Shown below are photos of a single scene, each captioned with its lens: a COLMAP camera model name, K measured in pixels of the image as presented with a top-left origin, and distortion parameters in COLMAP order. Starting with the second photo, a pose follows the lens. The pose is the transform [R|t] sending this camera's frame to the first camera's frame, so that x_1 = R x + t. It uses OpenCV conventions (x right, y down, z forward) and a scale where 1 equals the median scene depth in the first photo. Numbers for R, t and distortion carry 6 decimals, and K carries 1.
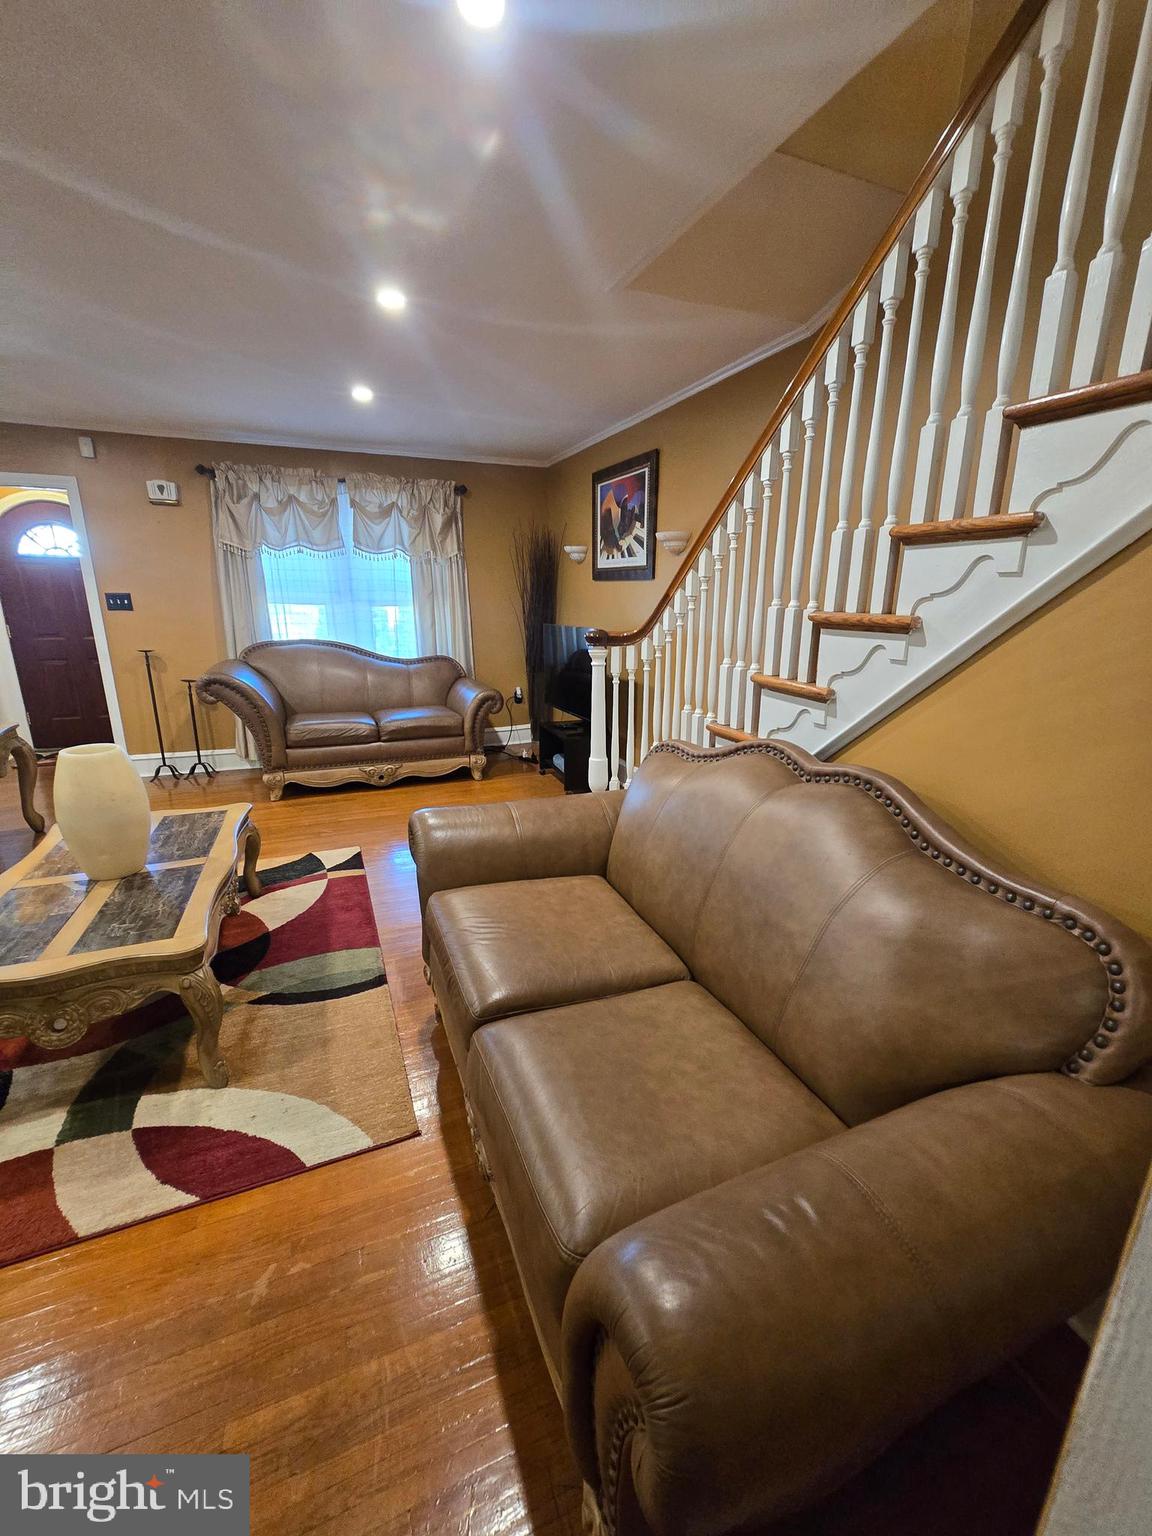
lens RADIAL K [[625.4, 0, 581.8], [0, 625.4, 767.6], [0, 0, 1]] dist [-0.005292, 0.000198]
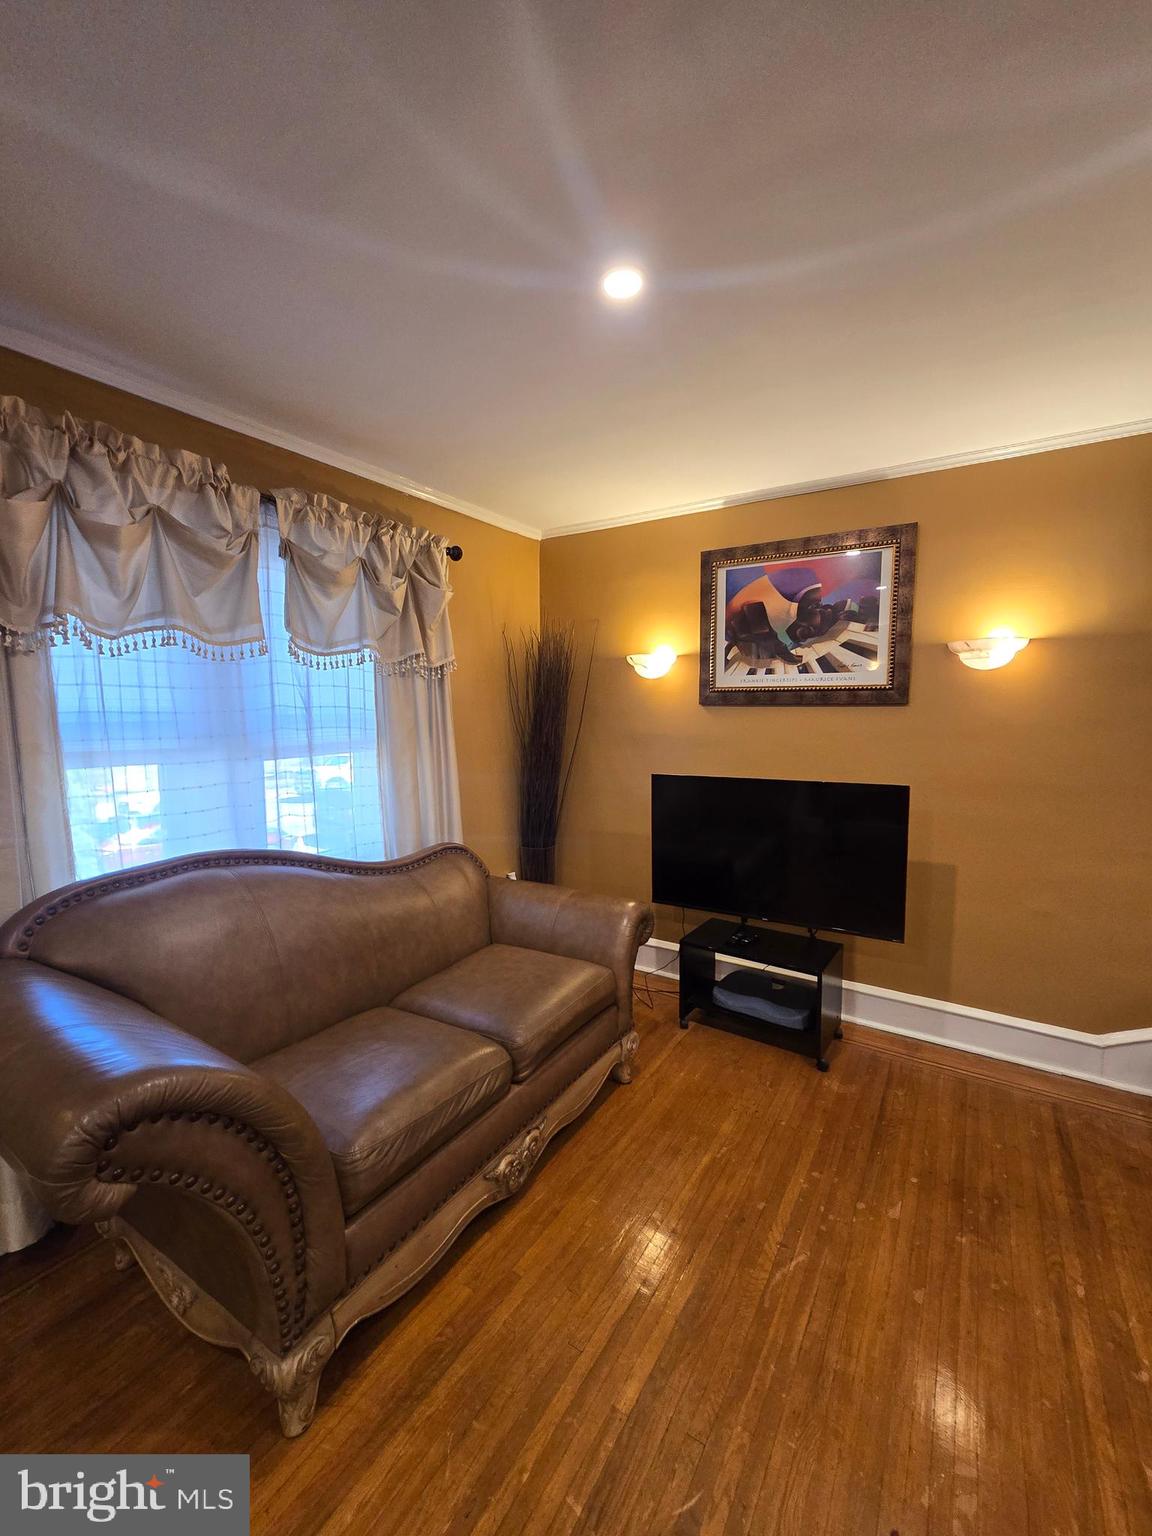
lens RADIAL K [[625.4, 0, 583.0], [0, 625.4, 772.8], [0, 0, 1]] dist [-0.005292, 0.000198]
pose [[0.820365, -0.070747, 0.567448, -0.492204], [0.168623, 0.978122, -0.121832, -0.180436], [-0.546414, 0.195632, 0.814346, 0.575328]]
